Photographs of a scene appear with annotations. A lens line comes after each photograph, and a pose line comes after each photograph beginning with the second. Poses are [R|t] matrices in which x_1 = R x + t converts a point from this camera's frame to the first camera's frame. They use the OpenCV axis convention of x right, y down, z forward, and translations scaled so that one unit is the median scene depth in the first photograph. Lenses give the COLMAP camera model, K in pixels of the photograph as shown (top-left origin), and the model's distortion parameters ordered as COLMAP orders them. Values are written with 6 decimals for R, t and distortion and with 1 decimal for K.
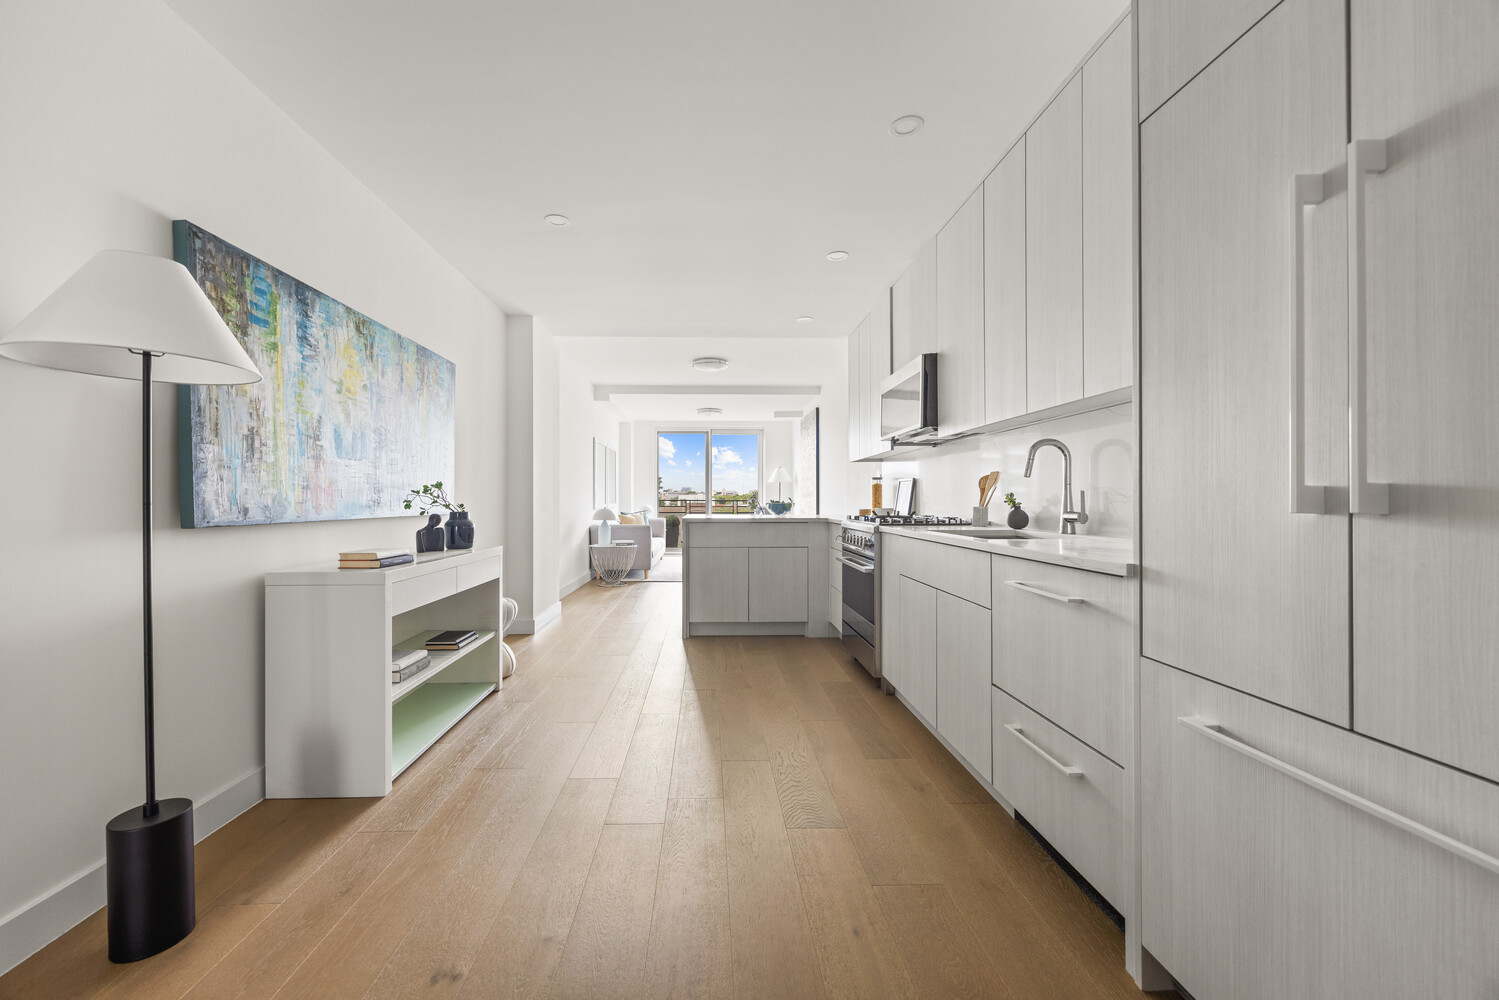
lens RADIAL K [[598.8, 0, 749.5], [0, 598.8, 500.0], [0, 0, 1]] dist [-0.000190, -0.000025]
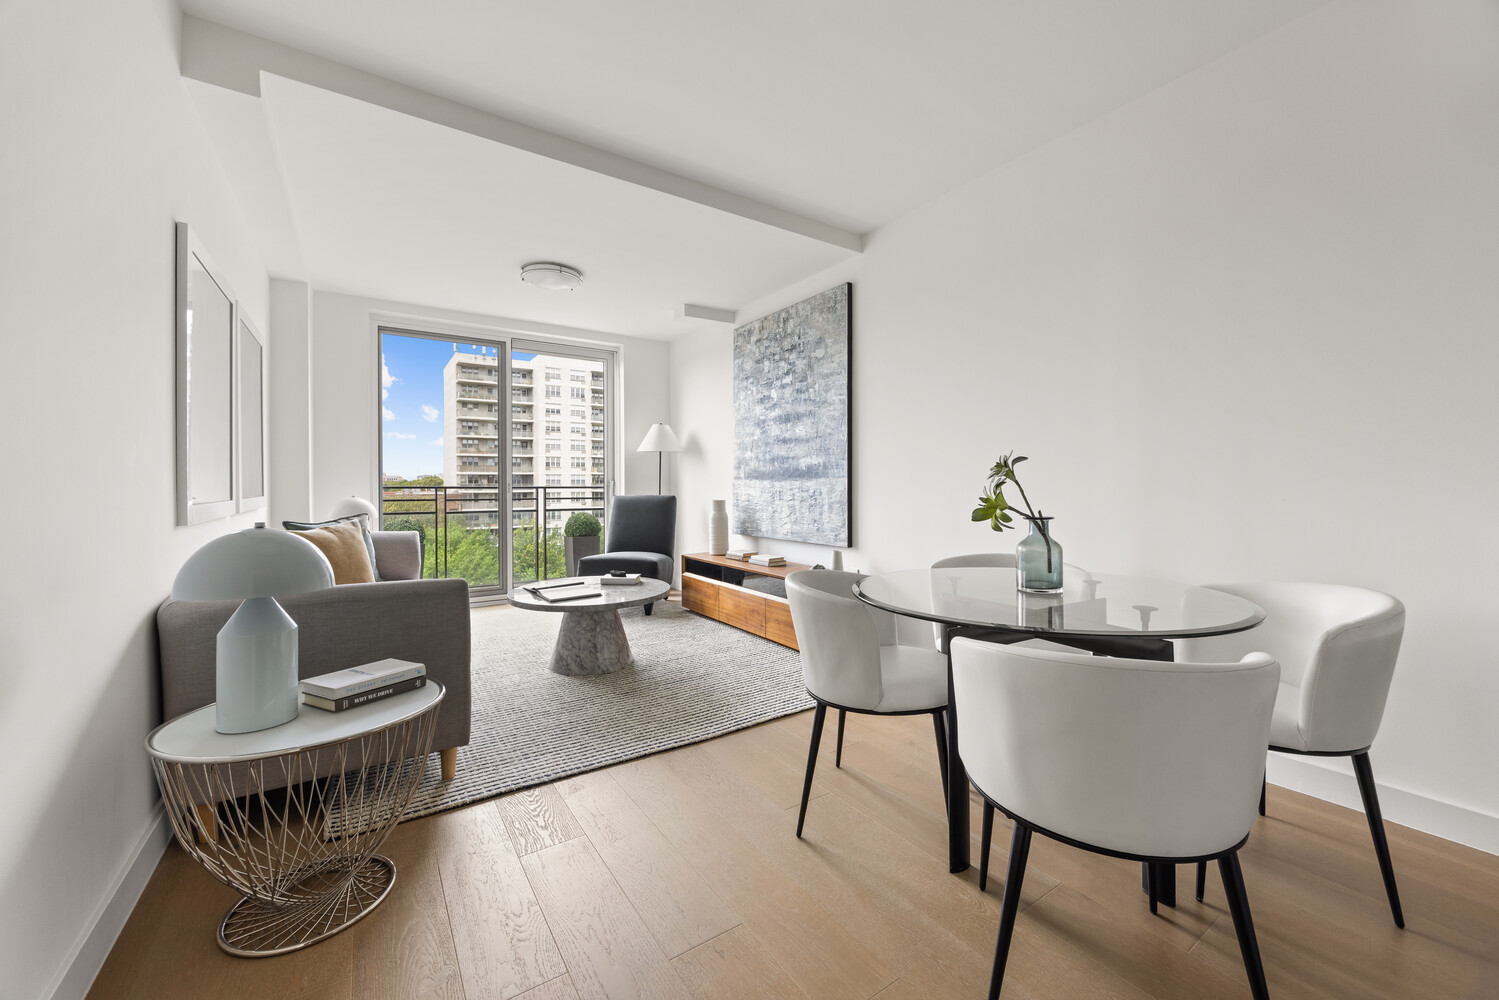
lens RADIAL K [[586.2, 0, 746.8], [0, 586.2, 493.3], [0, 0, 1]] dist [-0.001067, -0.000113]
pose [[0.869780, -0.000567, 0.493439, -0.170518], [-0.004588, 0.999947, 0.009235, 0.000710], [-0.493418, -0.010296, 0.869732, 0.655797]]
